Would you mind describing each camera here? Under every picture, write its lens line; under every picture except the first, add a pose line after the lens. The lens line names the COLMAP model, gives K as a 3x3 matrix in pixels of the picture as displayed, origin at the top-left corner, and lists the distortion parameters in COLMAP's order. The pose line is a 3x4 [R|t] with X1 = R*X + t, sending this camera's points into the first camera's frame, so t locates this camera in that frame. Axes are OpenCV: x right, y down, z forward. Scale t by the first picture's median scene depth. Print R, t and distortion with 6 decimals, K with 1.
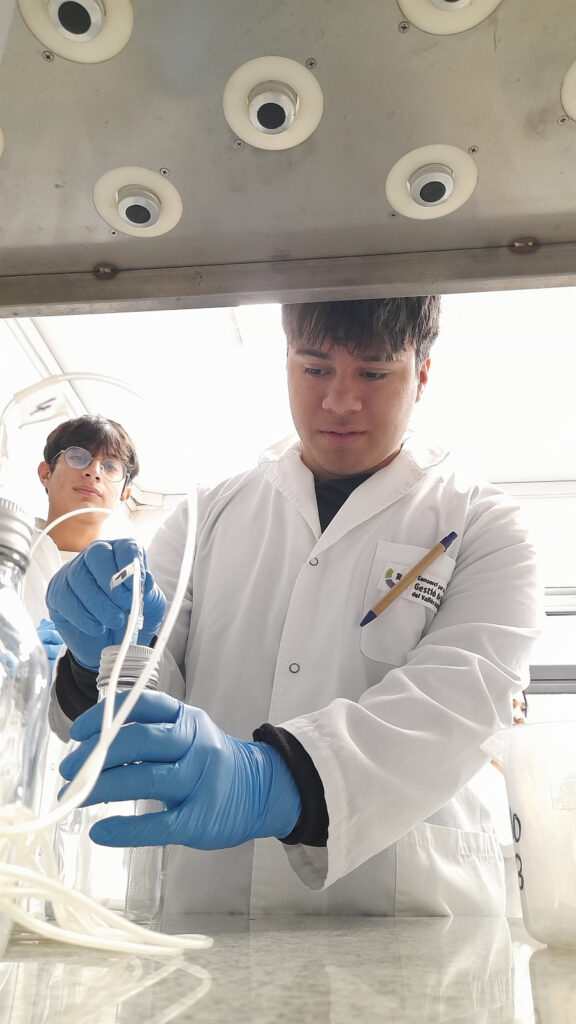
lens RADIAL K [[747.2, 0, 288.0], [0, 747.2, 512.0], [0, 0, 1]] dist [0.039655, -0.038886]
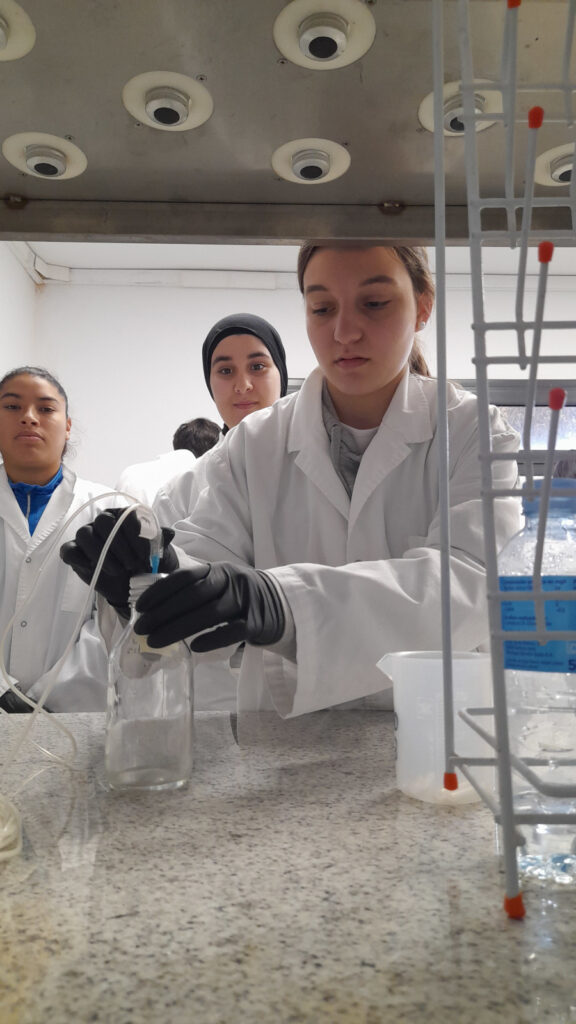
lens RADIAL K [[744.9, 0, 288.0], [0, 744.9, 512.0], [0, 0, 1]] dist [0.046701, -0.046623]
pose [[0.993643, 0.006594, 0.112383, 0.032839], [-0.042259, 0.947127, 0.318064, -0.302317], [-0.104344, -0.320791, 0.941385, -0.244440]]
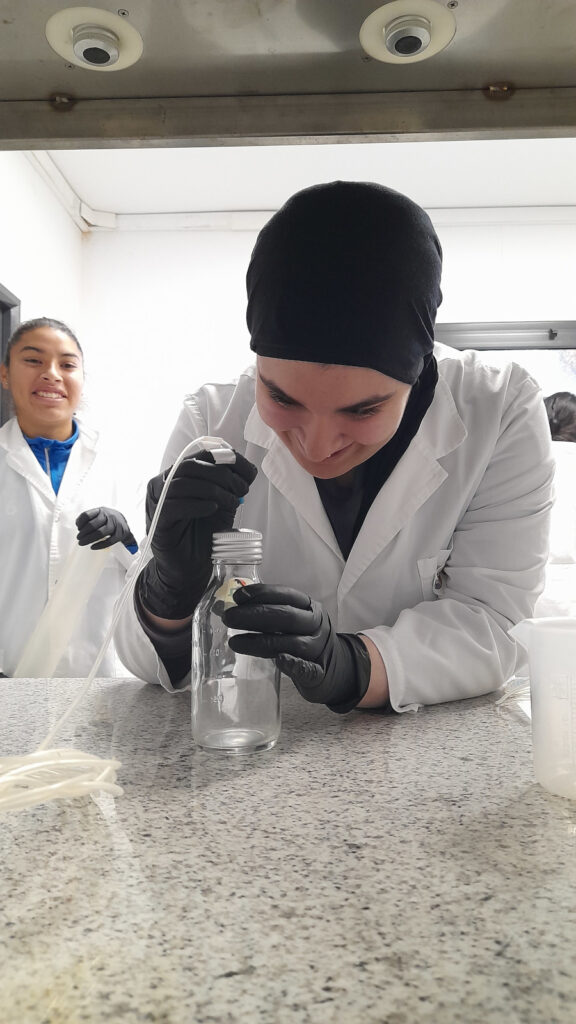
lens RADIAL K [[752.7, 0, 288.0], [0, 752.7, 512.0], [0, 0, 1]] dist [0.031186, -0.036423]
pose [[0.998833, -0.006487, 0.047859, -0.009722], [-0.011975, 0.926730, 0.375537, -0.238768], [-0.046788, -0.375672, 0.925571, -0.108590]]
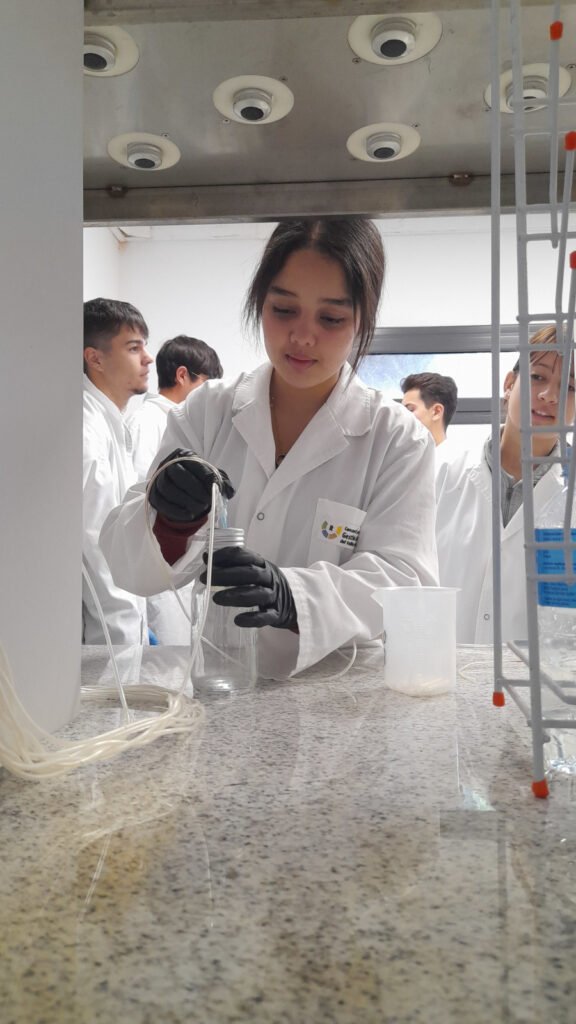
lens RADIAL K [[742.2, 0, 288.0], [0, 742.2, 512.0], [0, 0, 1]] dist [0.039088, -0.038216]
pose [[0.999951, -0.003591, 0.009235, 0.021987], [-0.000255, 0.922397, 0.386242, -0.362177], [-0.009906, -0.386226, 0.922351, -0.366812]]
